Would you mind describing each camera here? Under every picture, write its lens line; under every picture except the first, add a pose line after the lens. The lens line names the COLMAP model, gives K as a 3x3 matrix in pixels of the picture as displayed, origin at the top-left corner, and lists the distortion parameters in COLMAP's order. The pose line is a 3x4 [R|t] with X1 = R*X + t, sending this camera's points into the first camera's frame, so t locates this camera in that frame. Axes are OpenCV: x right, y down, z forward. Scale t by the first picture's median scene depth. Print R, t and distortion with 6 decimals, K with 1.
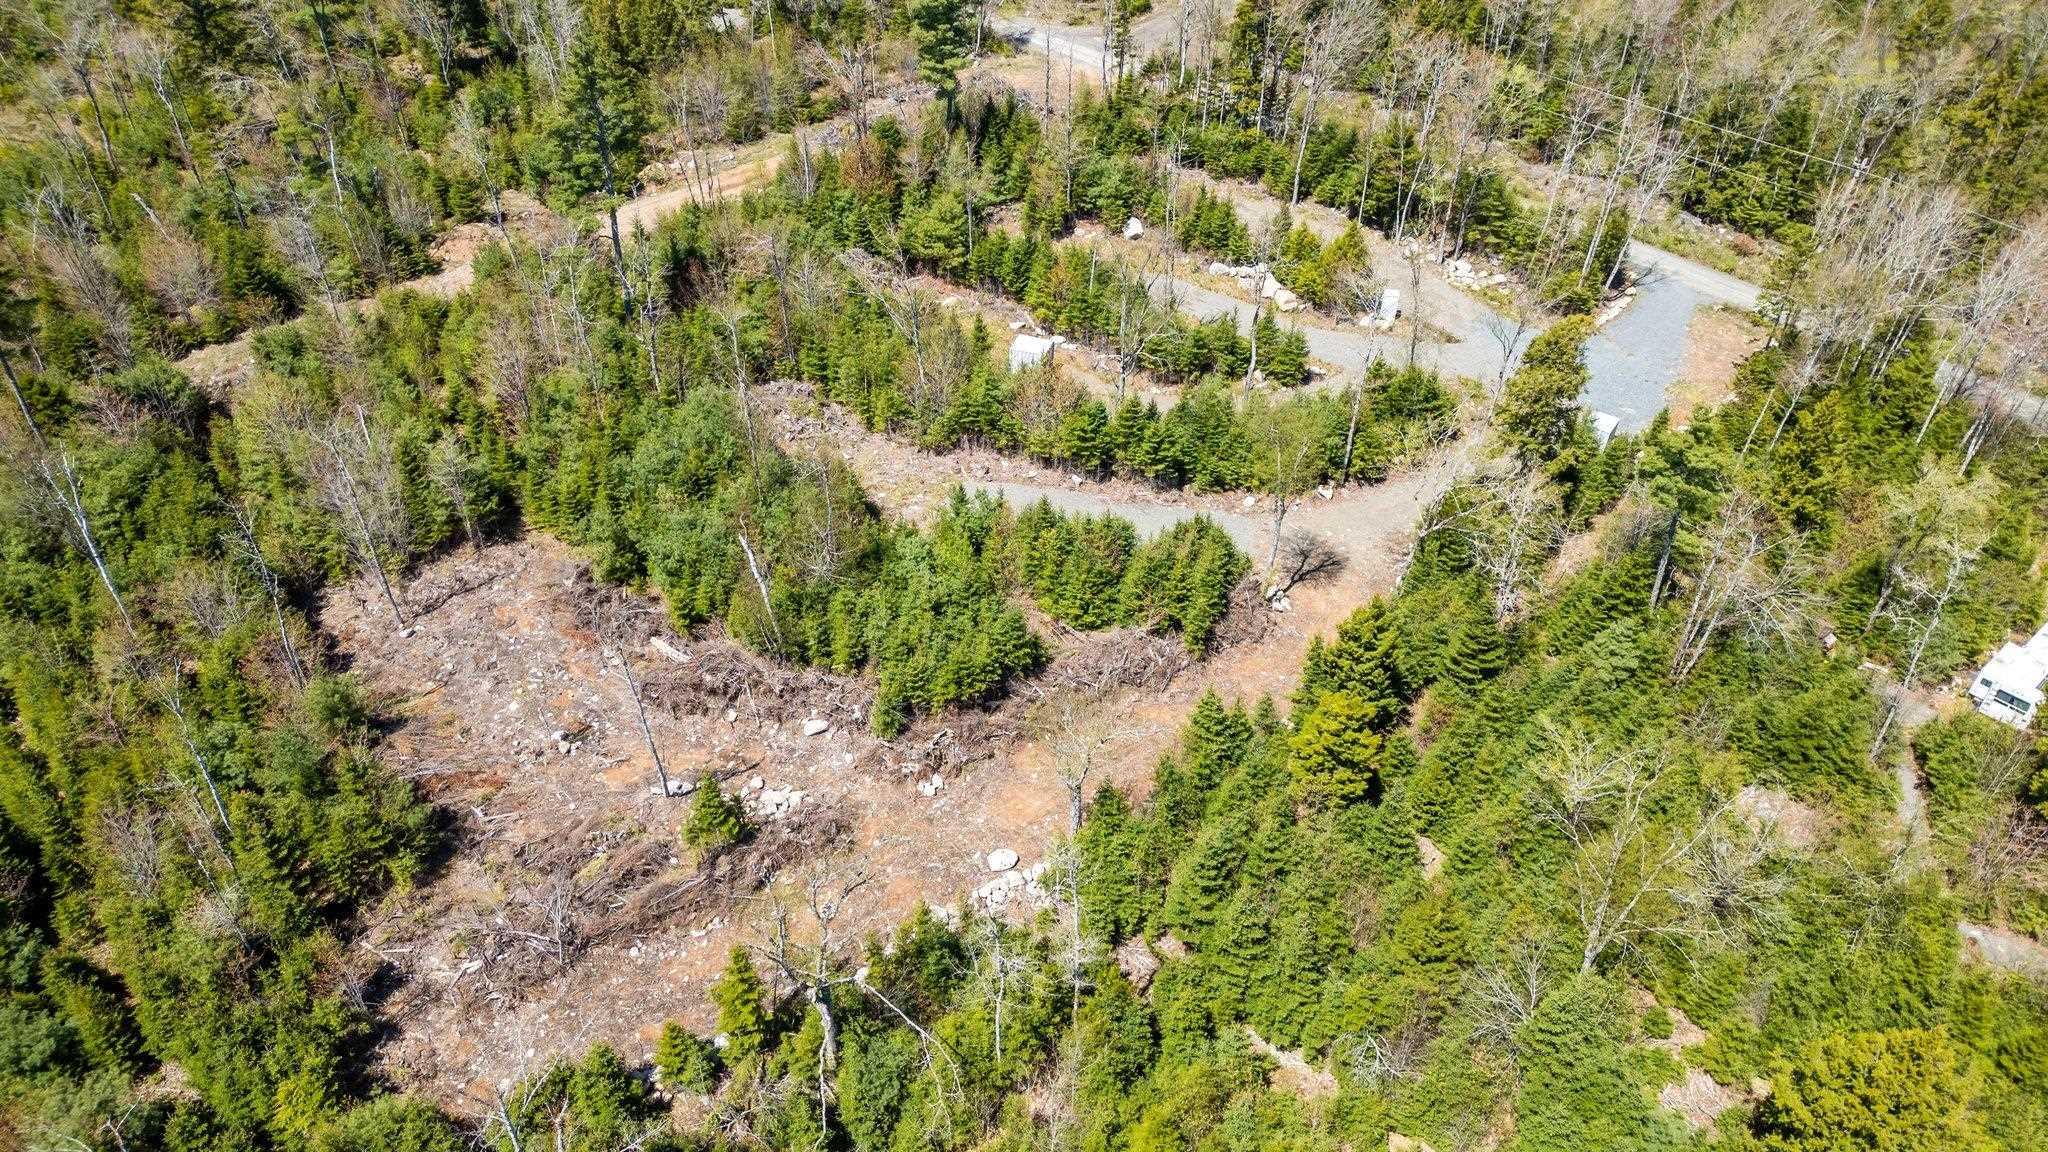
lens RADIAL K [[1431.0, 0, 1018.6], [0, 1431.0, 583.4], [0, 0, 1]] dist [0.078063, -0.075460]
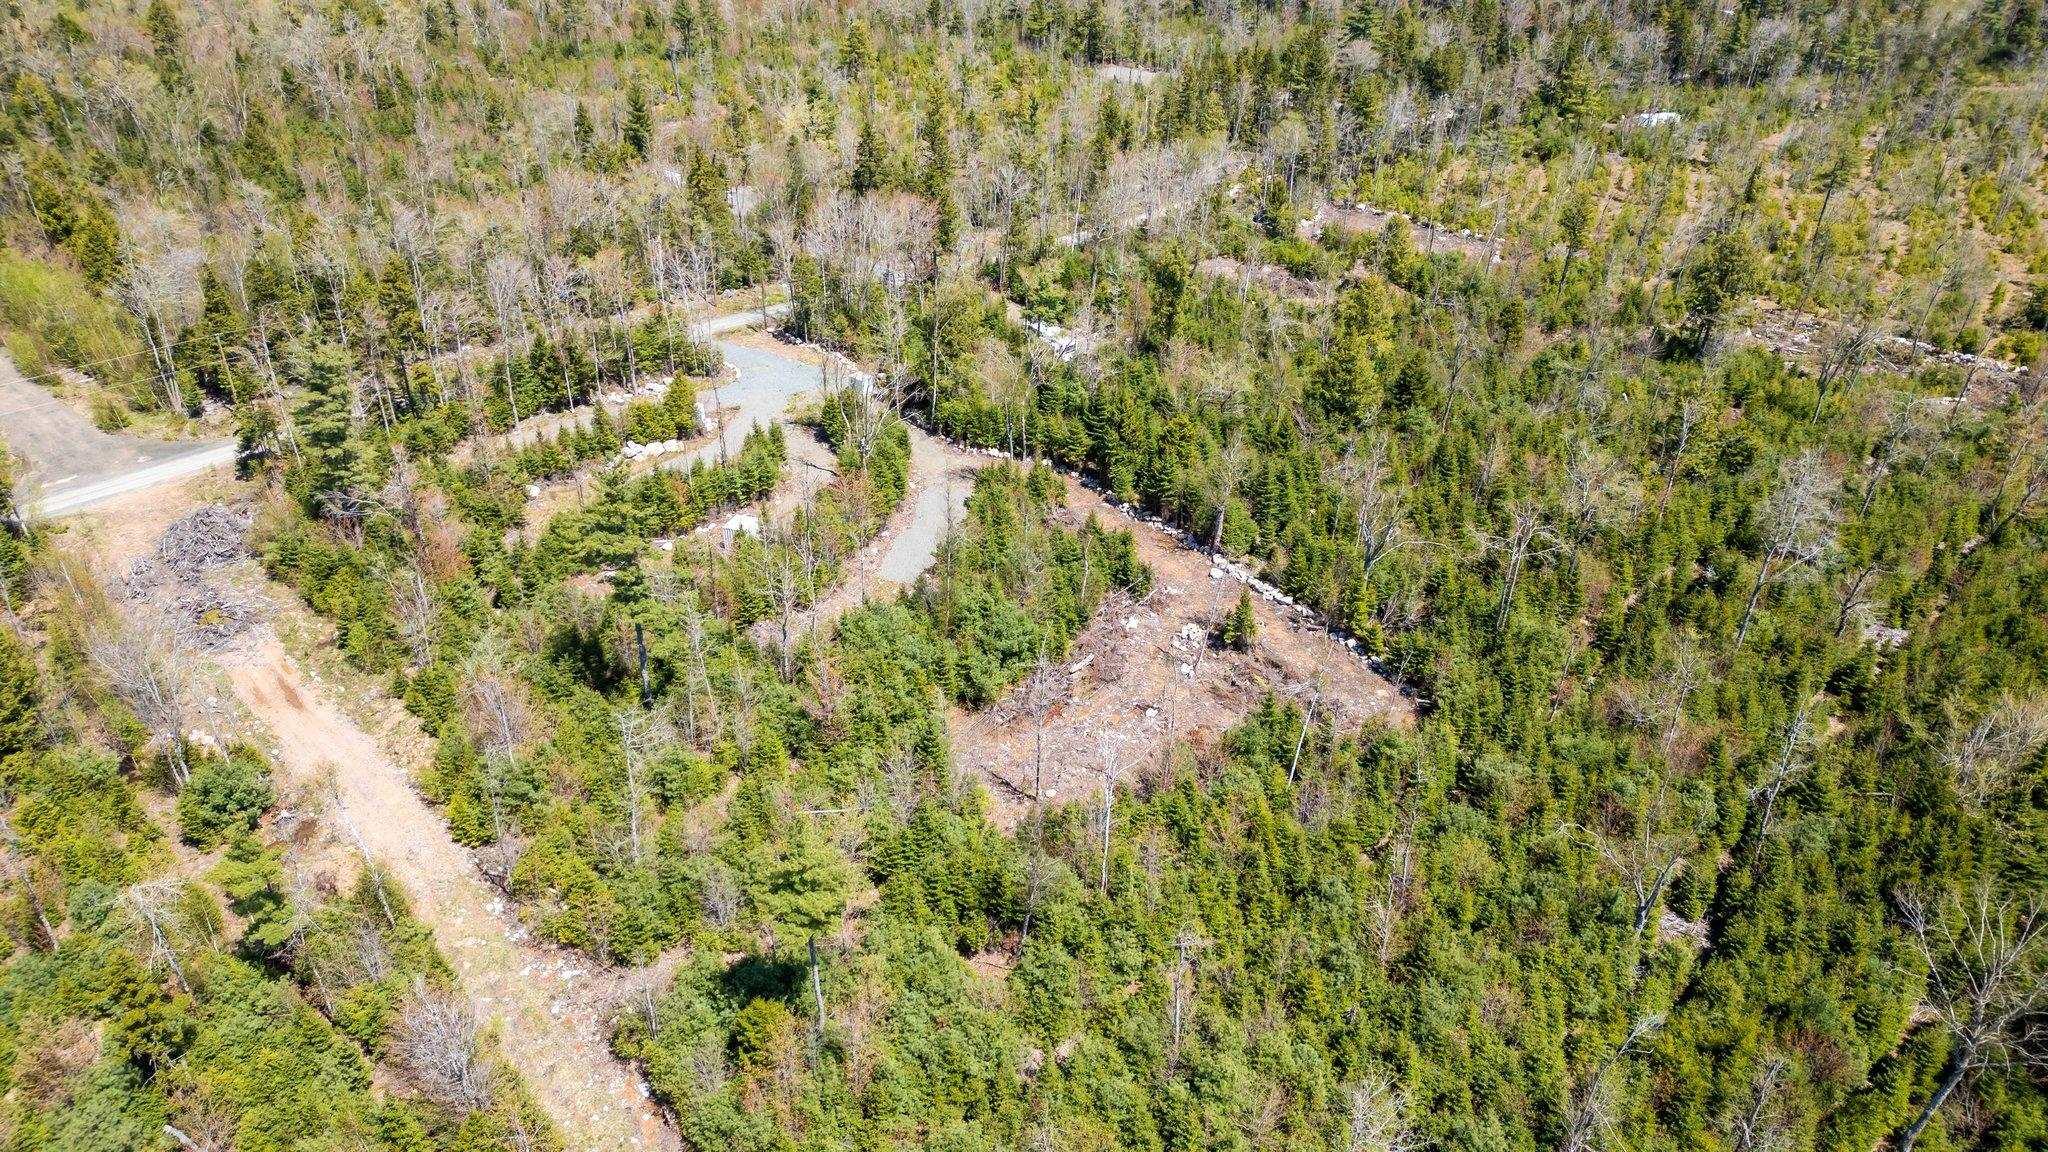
lens RADIAL K [[1431.0, 0, 1018.1], [0, 1431.0, 581.3], [0, 0, 1]] dist [0.078063, -0.075460]
pose [[0.032769, -0.535786, 0.843718, -1.347884], [0.628539, 0.667394, 0.399404, -0.598122], [-0.777088, 0.517221, 0.358632, 0.447106]]
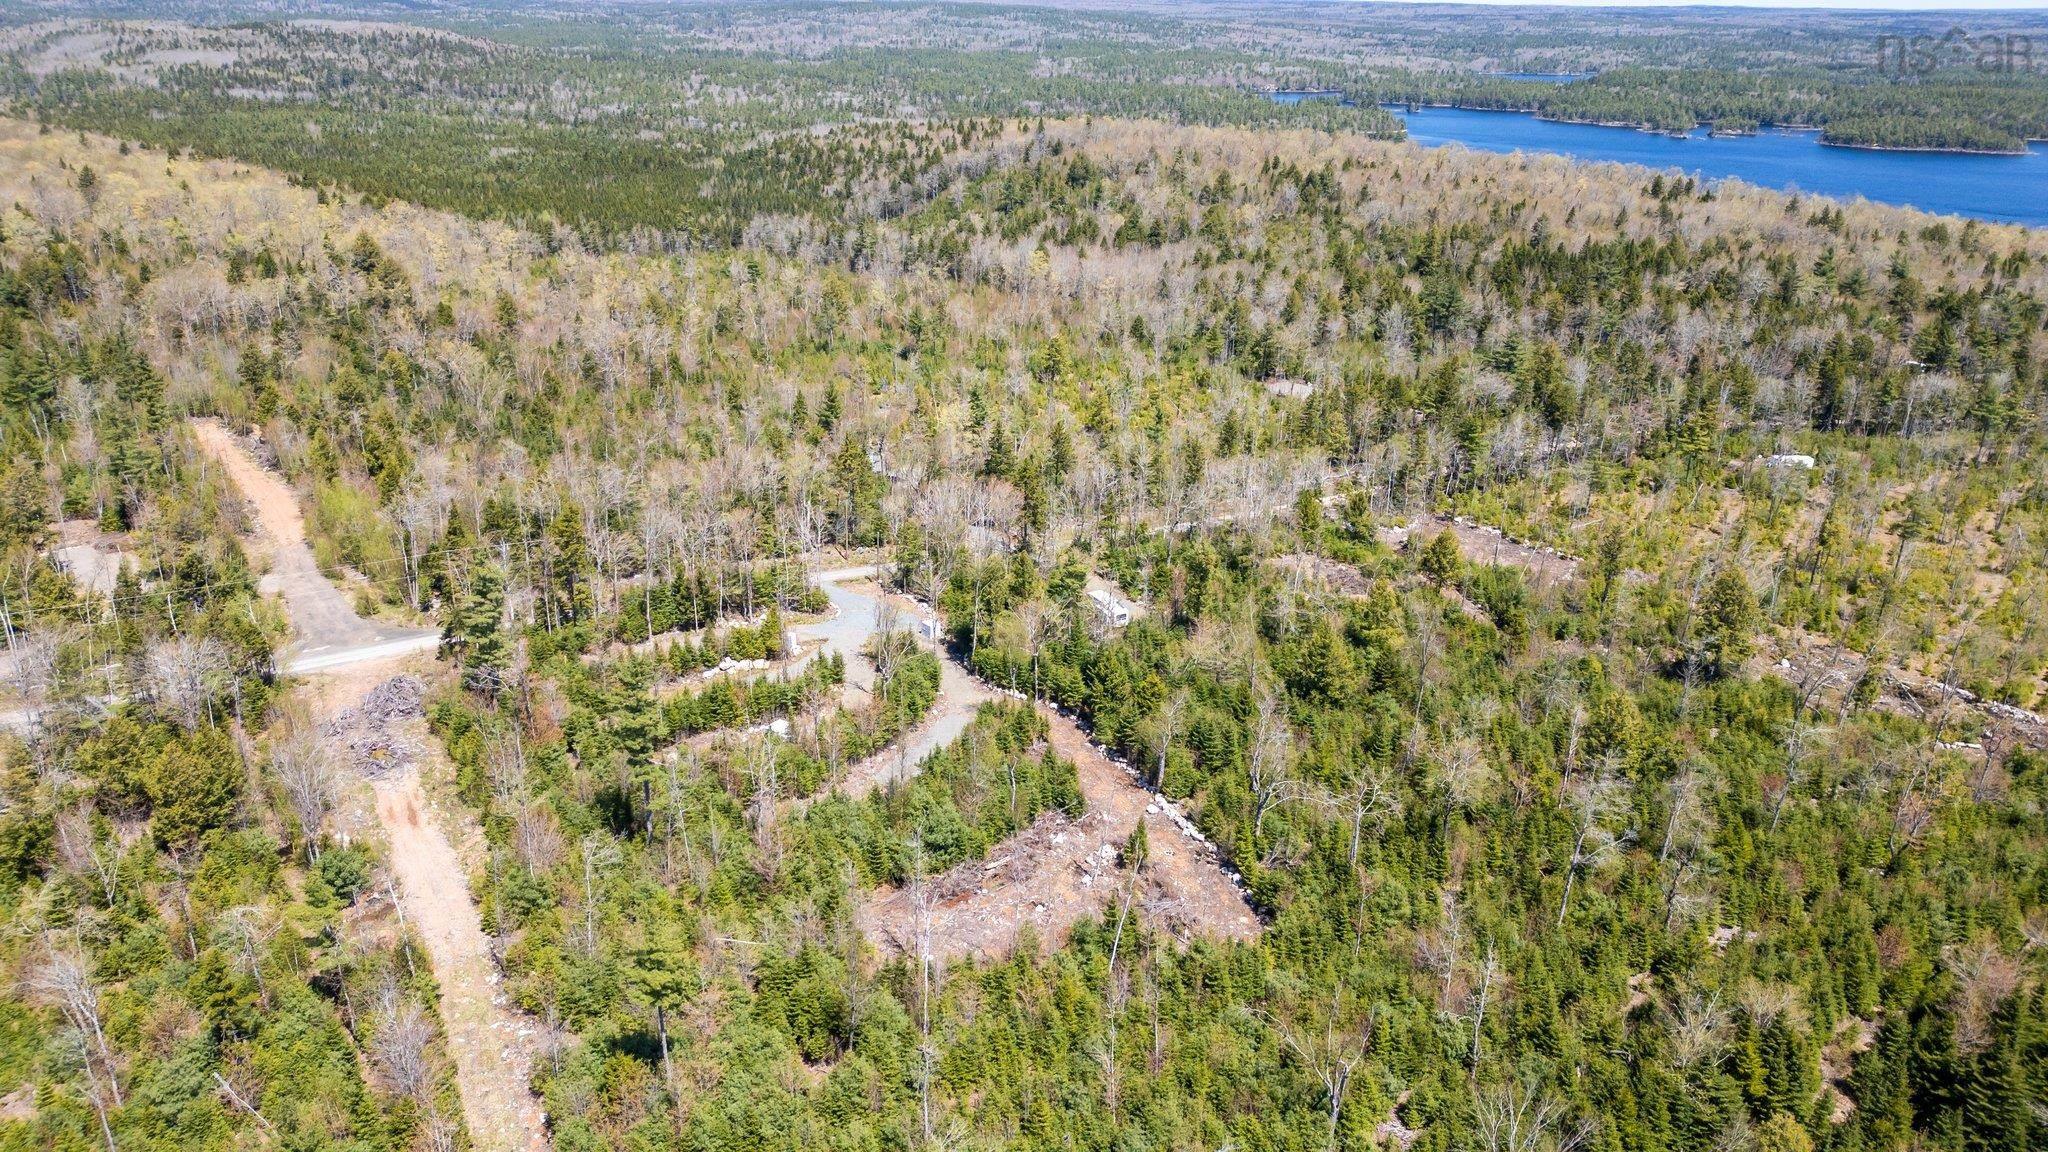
lens RADIAL K [[1431.0, 0, 1018.2], [0, 1431.0, 579.4], [0, 0, 1]] dist [0.078063, -0.075460]
pose [[0.244954, -0.356805, 0.901492, -1.622681], [0.606877, 0.781562, 0.144436, -0.446378], [-0.756107, 0.511714, 0.407983, 0.057322]]
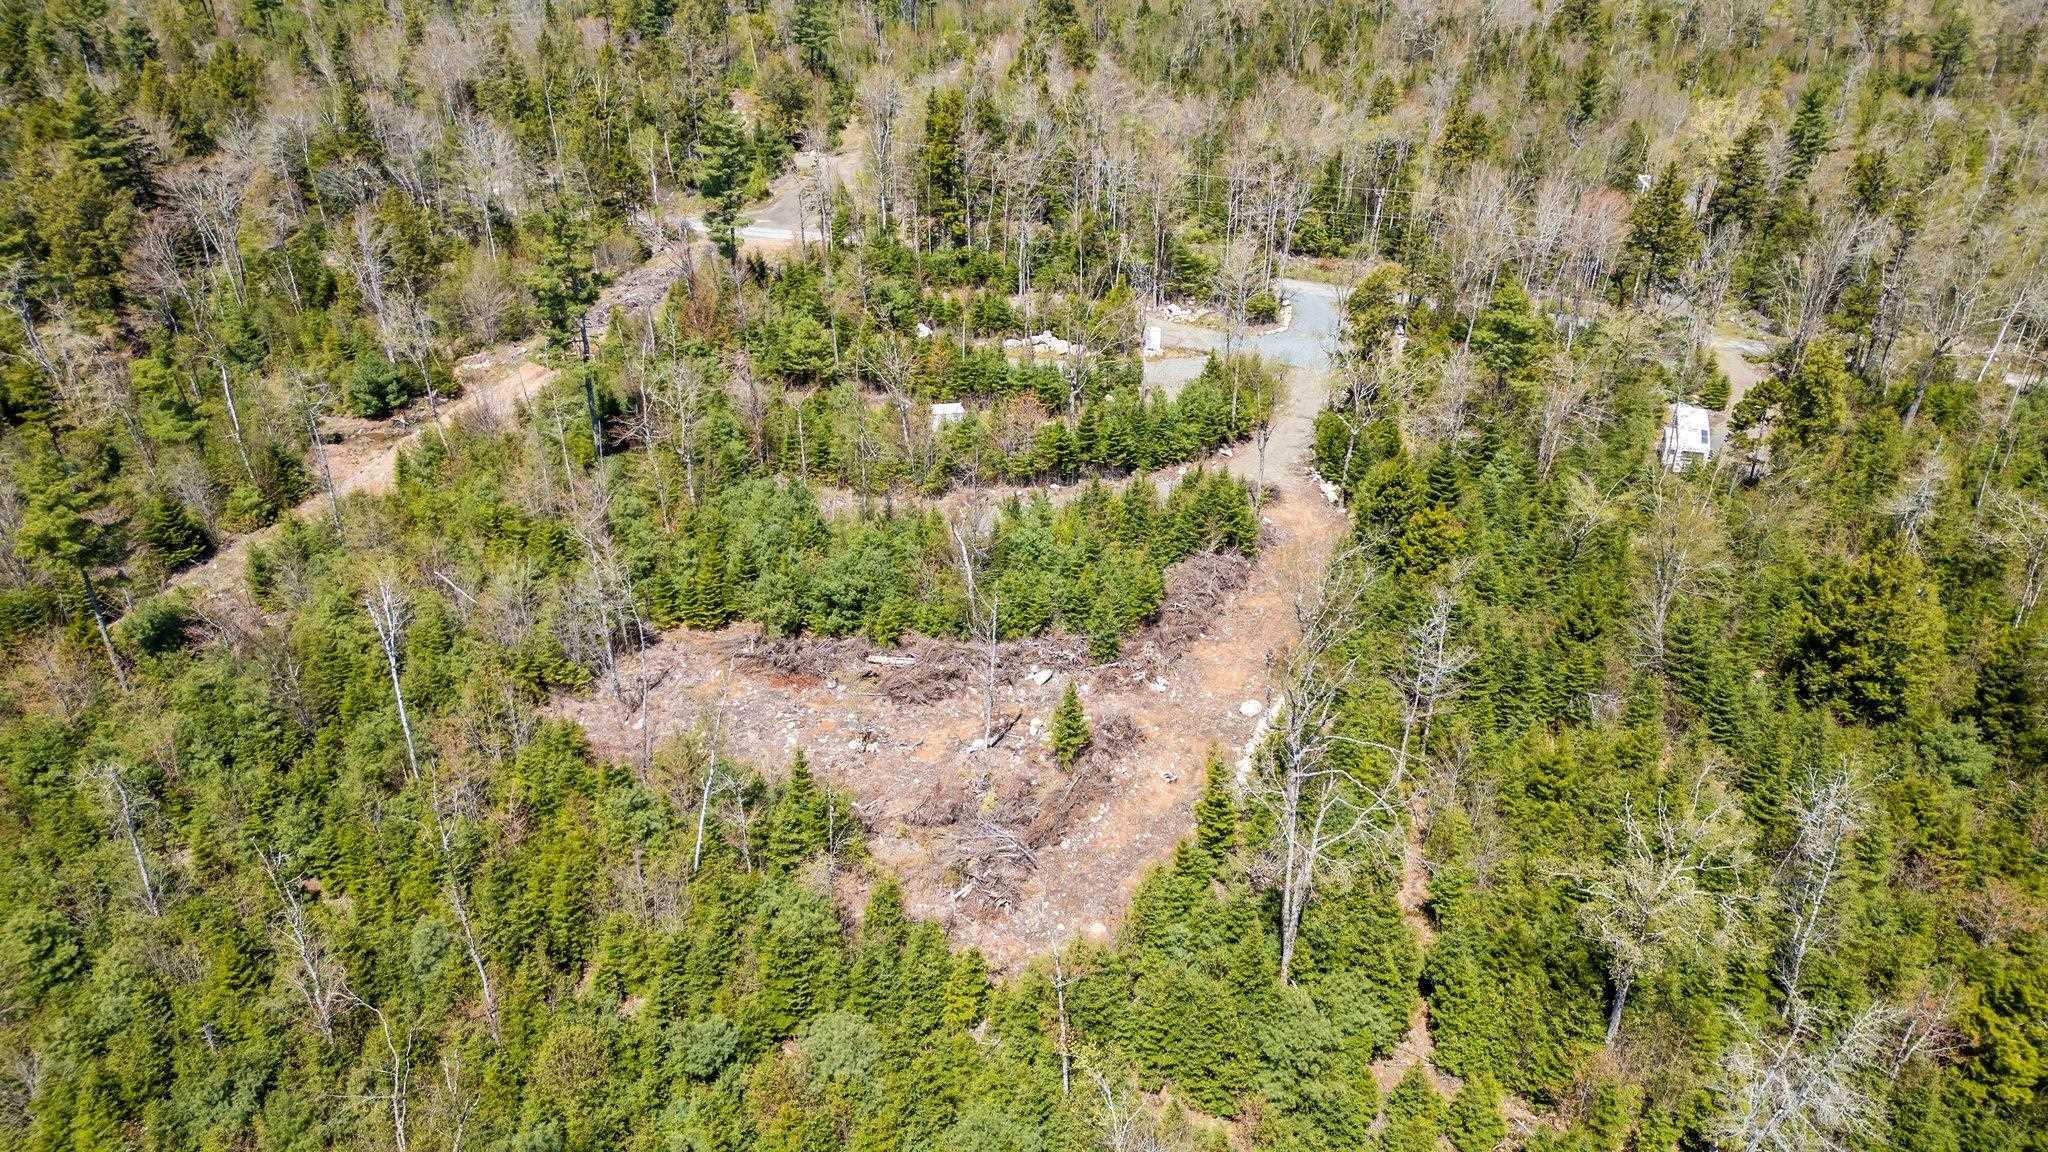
lens RADIAL K [[1431.0, 0, 1021.4], [0, 1431.0, 581.9], [0, 0, 1]] dist [0.078063, -0.075460]
pose [[0.871105, -0.255837, 0.419195, -0.568681], [0.322203, 0.941923, -0.094692, 0.119479], [-0.370623, 0.217552, 0.902945, -0.061649]]
